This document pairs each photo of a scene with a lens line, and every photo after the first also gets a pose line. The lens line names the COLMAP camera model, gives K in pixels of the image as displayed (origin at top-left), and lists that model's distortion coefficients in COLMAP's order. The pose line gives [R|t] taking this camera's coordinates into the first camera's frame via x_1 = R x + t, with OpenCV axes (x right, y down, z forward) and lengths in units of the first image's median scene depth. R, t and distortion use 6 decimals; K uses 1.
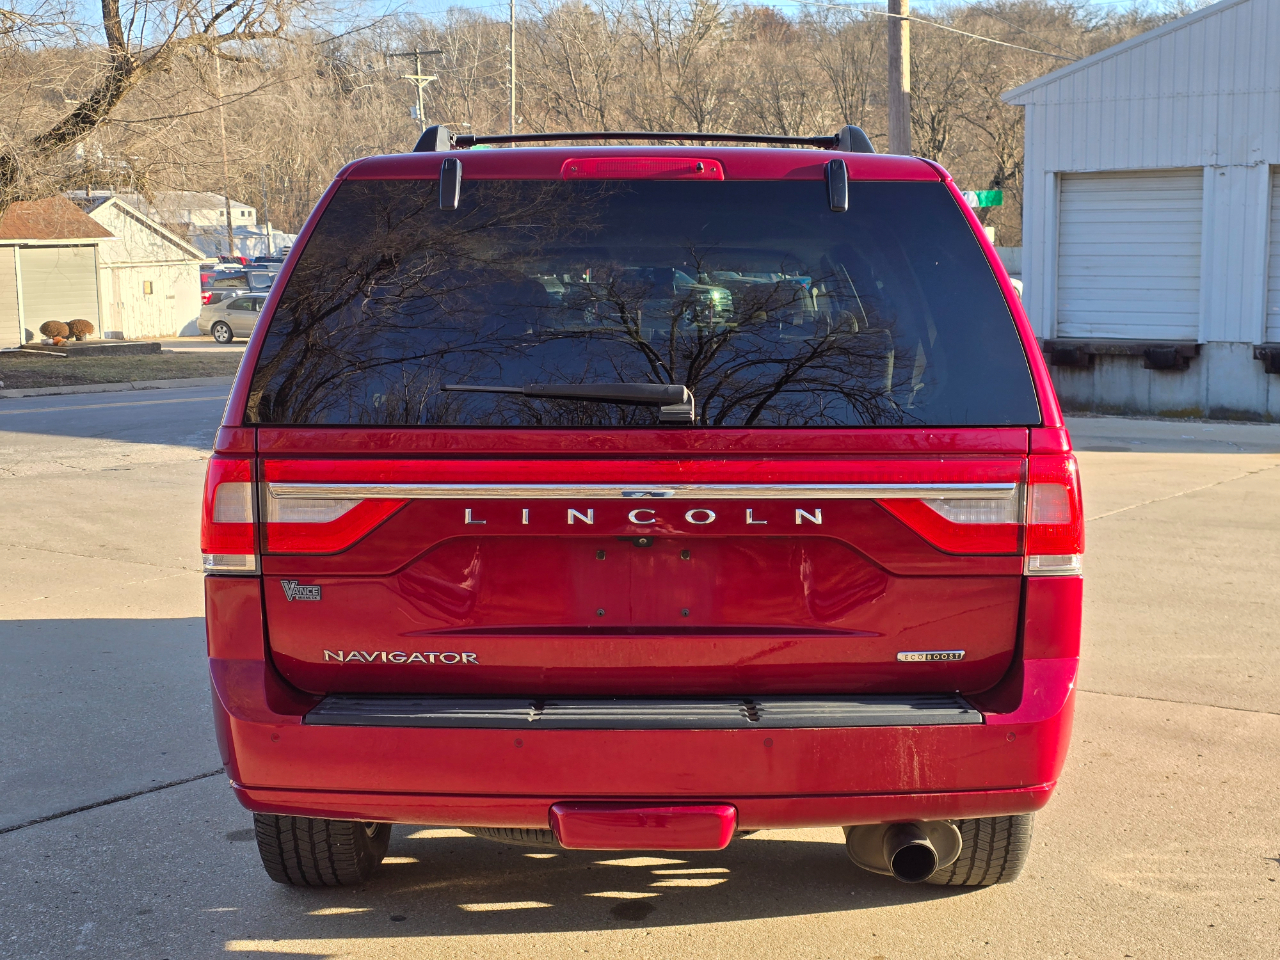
lens RADIAL K [[1689.1, 0, 652.3], [0, 1689.1, 474.7], [0, 0, 1]] dist [0.147582, -0.405162]
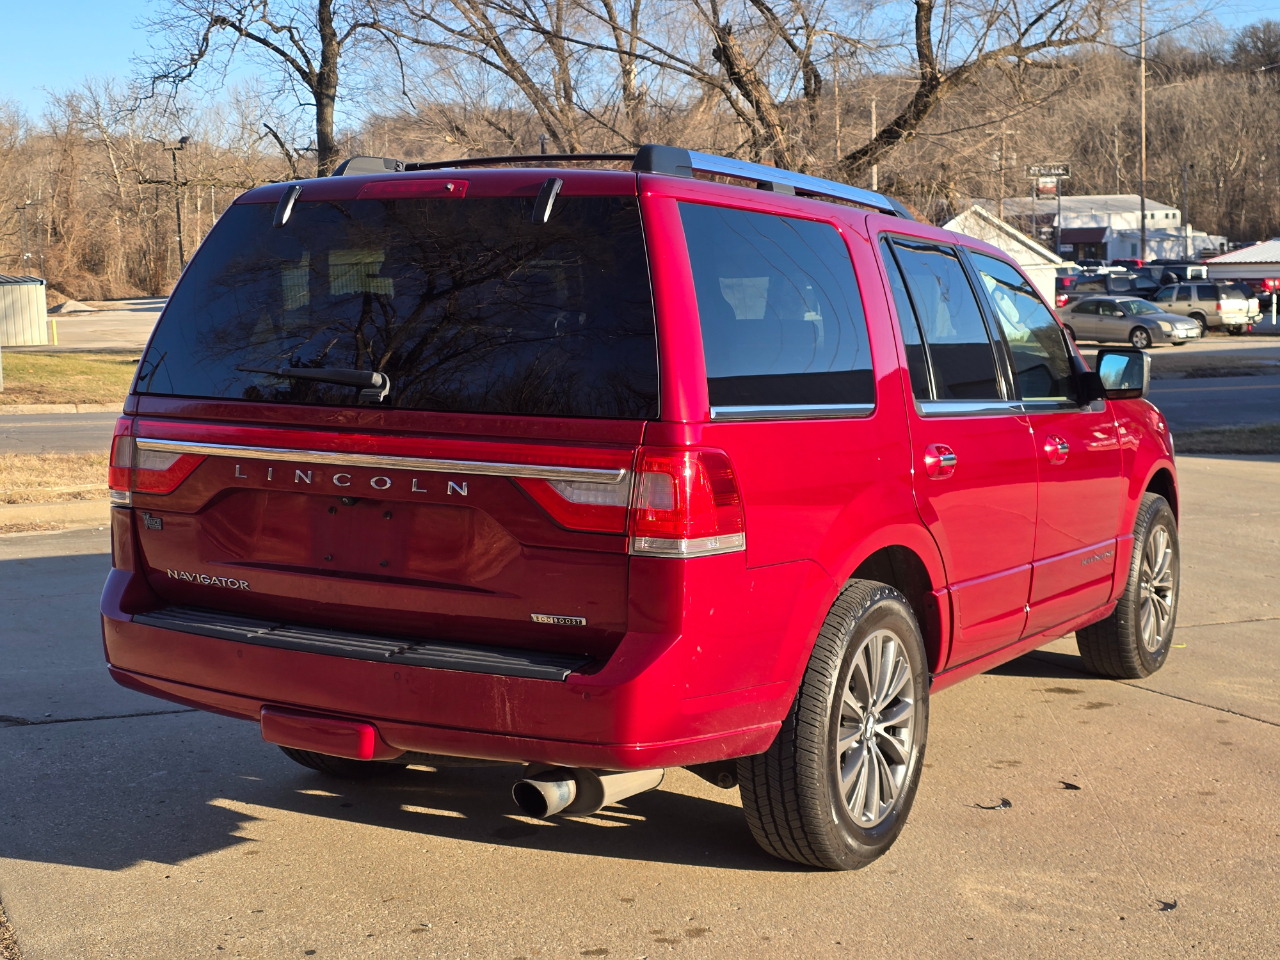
lens RADIAL K [[1689.1, 0, 652.3], [0, 1689.1, 474.7], [0, 0, 1]] dist [0.147582, -0.405162]
pose [[0.860367, 0.057494, -0.506422, 0.615911], [-0.058537, 0.998189, 0.013875, -0.006697], [0.506303, 0.017707, 0.862174, 0.049049]]
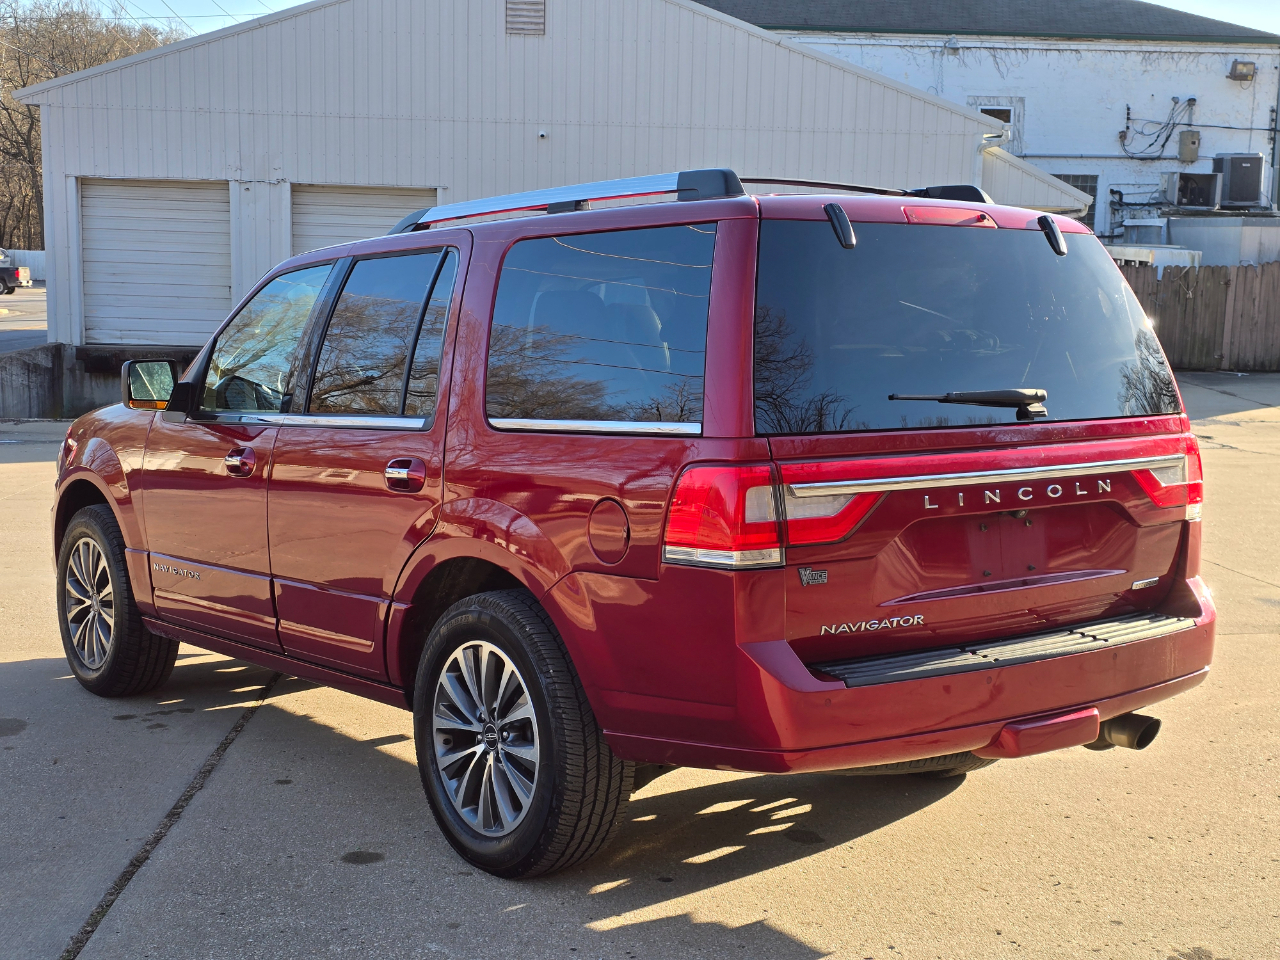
lens RADIAL K [[1689.1, 0, 652.3], [0, 1689.1, 474.7], [0, 0, 1]] dist [0.147582, -0.405162]
pose [[0.787482, -0.053301, 0.614028, -0.781327], [0.054914, 0.998359, 0.016237, -0.019967], [-0.613886, 0.020933, 0.789117, 0.122561]]
